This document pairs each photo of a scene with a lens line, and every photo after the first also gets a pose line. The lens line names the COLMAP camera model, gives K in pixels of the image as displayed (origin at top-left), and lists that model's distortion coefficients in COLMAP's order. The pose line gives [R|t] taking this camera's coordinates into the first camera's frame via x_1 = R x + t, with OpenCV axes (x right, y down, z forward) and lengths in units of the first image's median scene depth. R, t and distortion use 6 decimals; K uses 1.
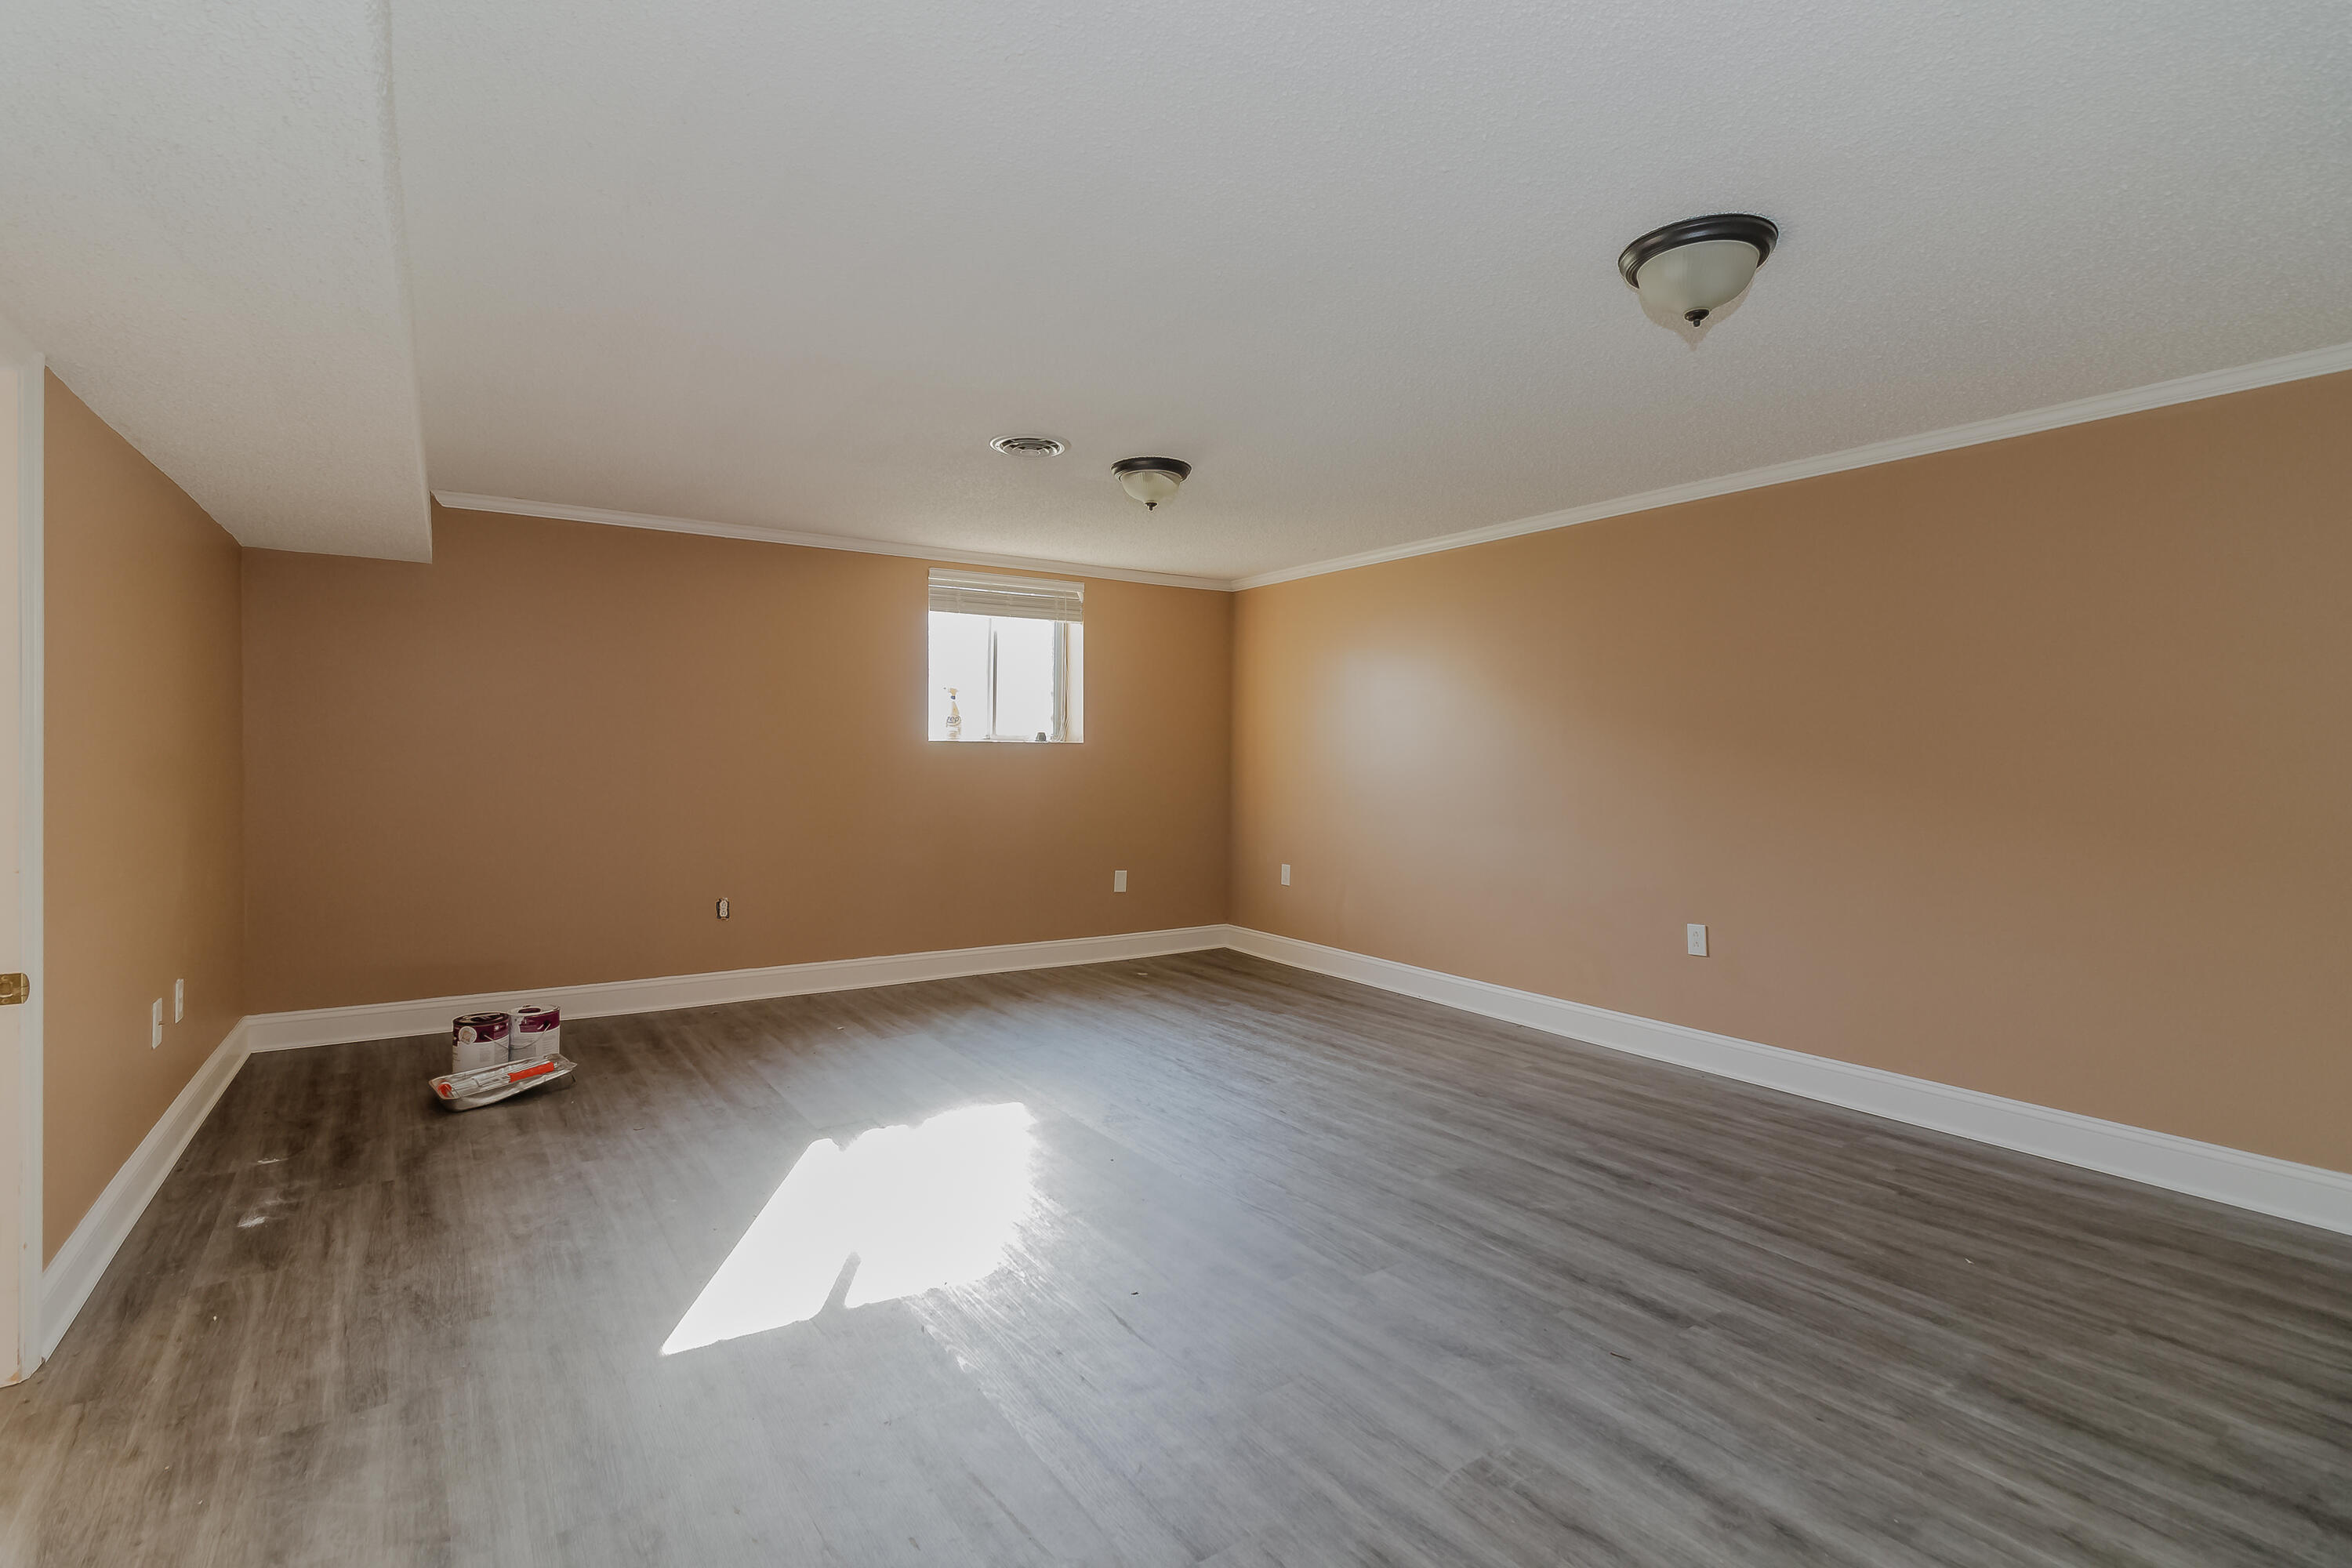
lens RADIAL K [[1083.8, 0, 1145.1], [0, 1083.8, 775.5], [0, 0, 1]] dist [0.012353, 0.000197]
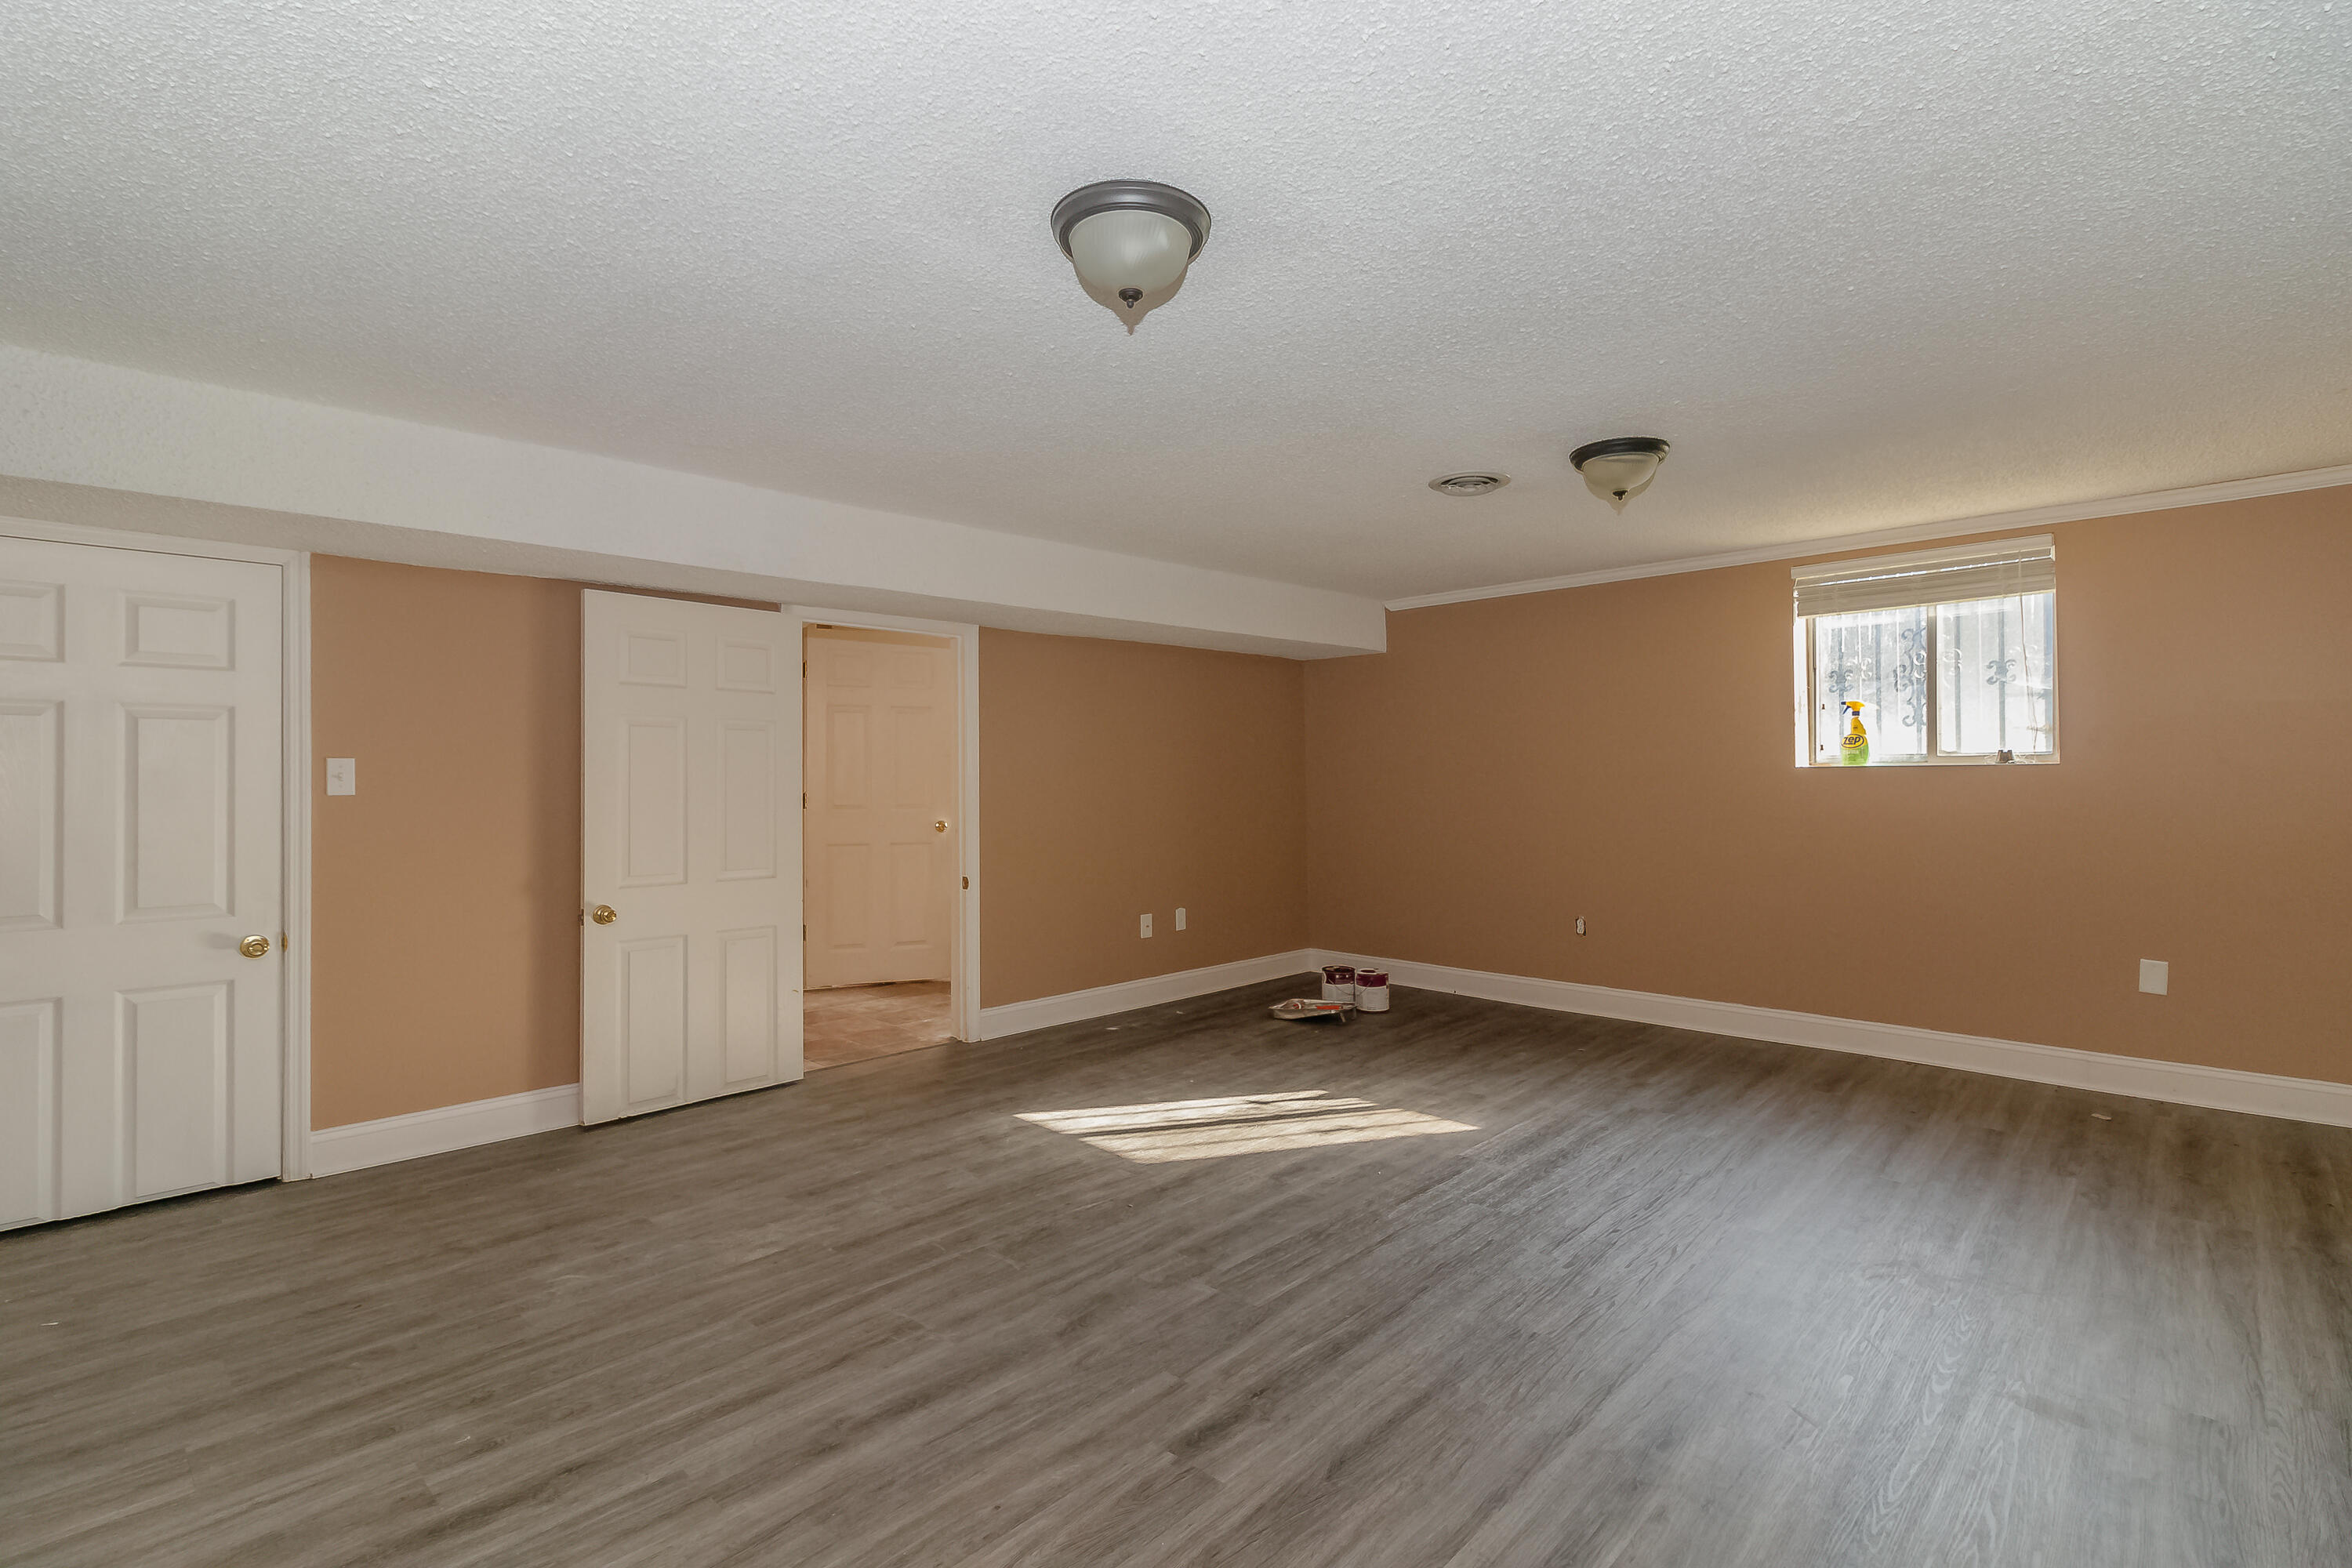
lens RADIAL K [[1089.3, 0, 1176.0], [0, 1089.3, 784.0], [0, 0, 1]] dist [0.001361, 0.000340]
pose [[0.225457, -0.007556, -0.974224, 0.740593], [-0.012692, 0.999862, -0.010692, -0.003659], [0.974171, 0.014776, 0.225330, 0.446700]]
